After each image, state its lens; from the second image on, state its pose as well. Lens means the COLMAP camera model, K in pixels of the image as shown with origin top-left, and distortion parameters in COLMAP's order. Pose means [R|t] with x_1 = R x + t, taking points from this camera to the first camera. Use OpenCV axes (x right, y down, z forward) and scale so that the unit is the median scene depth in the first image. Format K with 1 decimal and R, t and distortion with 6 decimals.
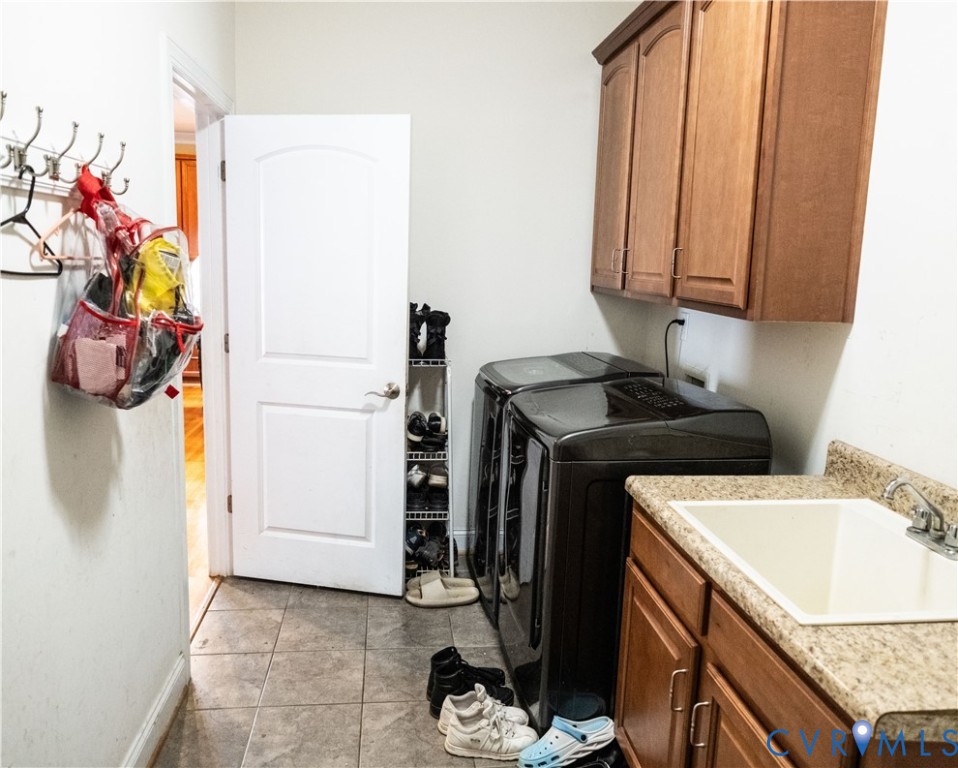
lens RADIAL K [[721.8, 0, 479.7], [0, 721.8, 376.7], [0, 0, 1]] dist [-0.001789, 0.003469]
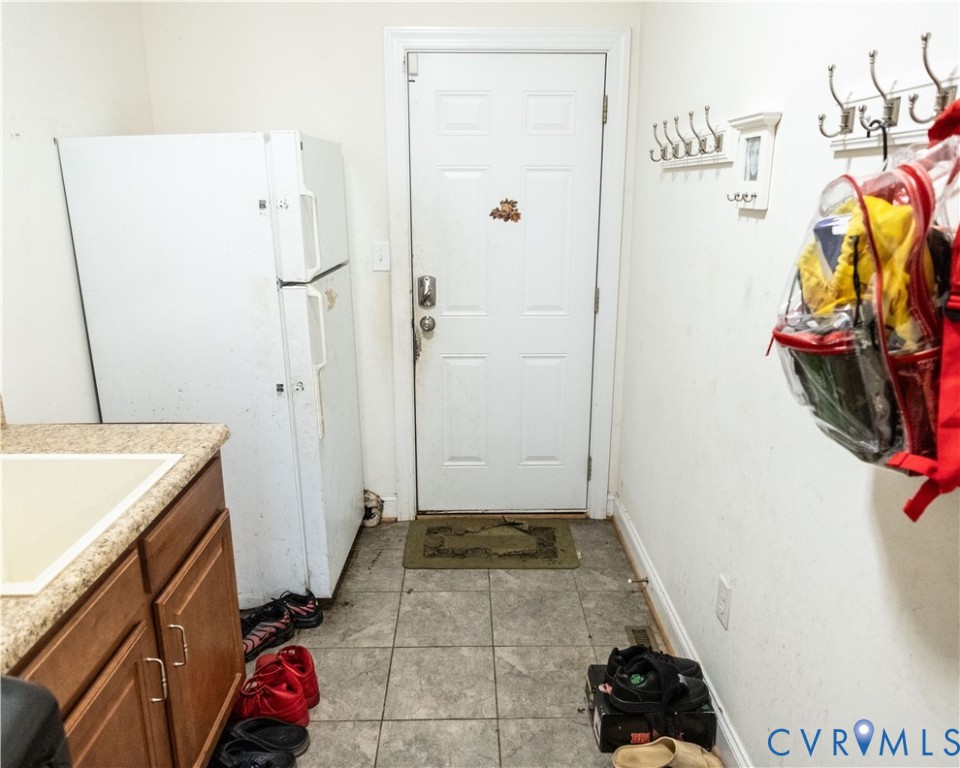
lens RADIAL K [[723.3, 0, 480.7], [0, 723.3, 376.7], [0, 0, 1]] dist [-0.001789, 0.003469]
pose [[-0.993909, -0.064605, 0.089277, -0.206463], [-0.022728, 0.912887, 0.407578, -0.324518], [-0.107832, 0.403067, -0.908796, 1.836004]]
